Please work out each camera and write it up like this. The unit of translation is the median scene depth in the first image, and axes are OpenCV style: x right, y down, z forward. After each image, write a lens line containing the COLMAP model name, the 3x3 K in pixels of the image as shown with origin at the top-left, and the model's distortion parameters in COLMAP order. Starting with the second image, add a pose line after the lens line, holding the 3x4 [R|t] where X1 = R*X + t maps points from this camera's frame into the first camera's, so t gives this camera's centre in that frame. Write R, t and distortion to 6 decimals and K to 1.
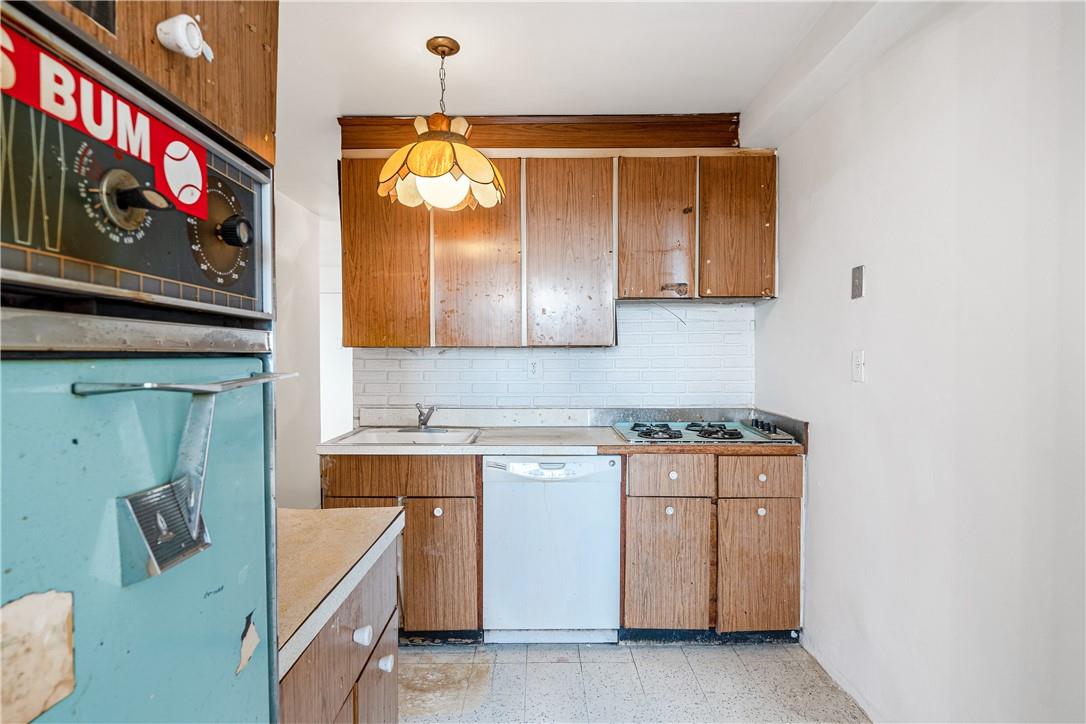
lens RADIAL K [[576.0, 0, 541.0], [0, 576.0, 365.6], [0, 0, 1]] dist [-0.001642, -0.001057]
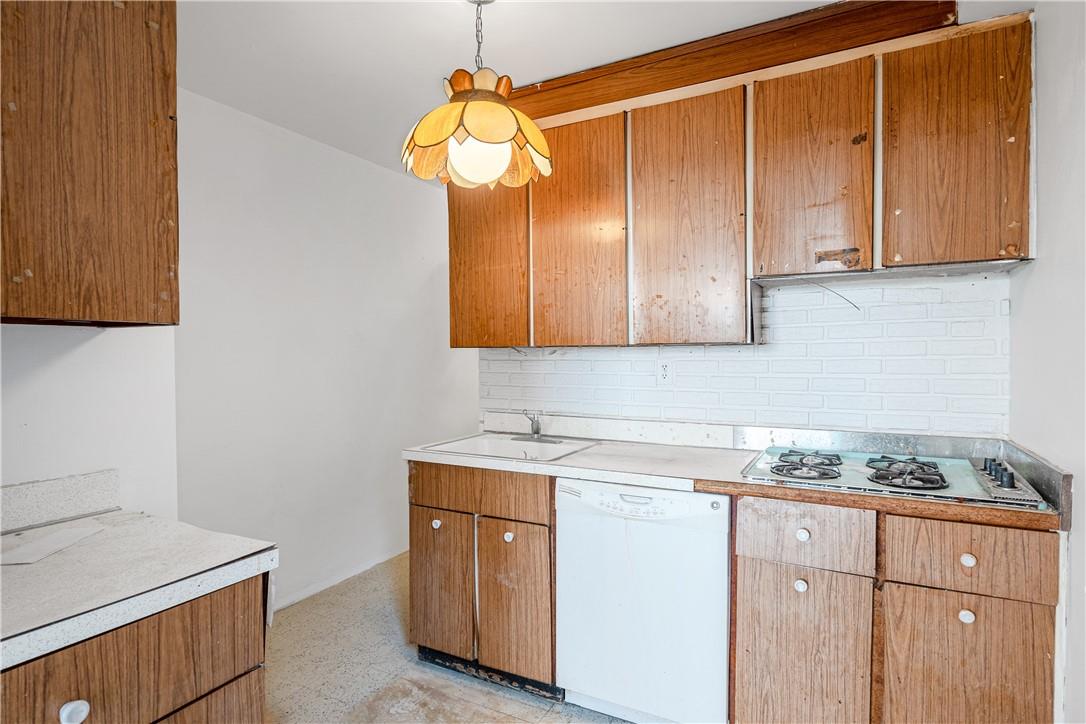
lens RADIAL K [[576.0, 0, 541.0], [0, 576.0, 365.6], [0, 0, 1]] dist [-0.001642, -0.001057]
pose [[0.880397, 0.006555, -0.474192, 0.266473], [-0.005418, 0.999978, 0.003764, -0.007482], [0.474206, -0.000744, 0.880413, 0.253809]]
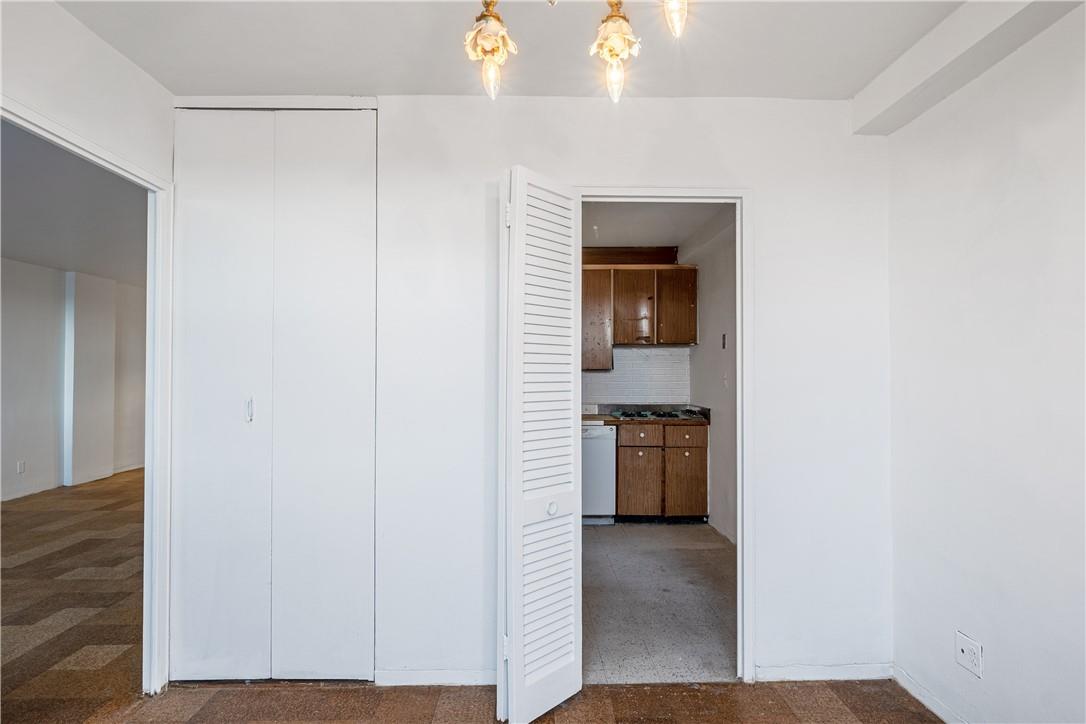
lens RADIAL K [[576.0, 0, 541.0], [0, 576.0, 365.6], [0, 0, 1]] dist [-0.001642, -0.001057]
pose [[0.999820, 0.002266, 0.018831, -0.150607], [-0.001673, 0.999505, -0.031416, 0.013177], [-0.018893, 0.031379, 0.999329, -0.945244]]
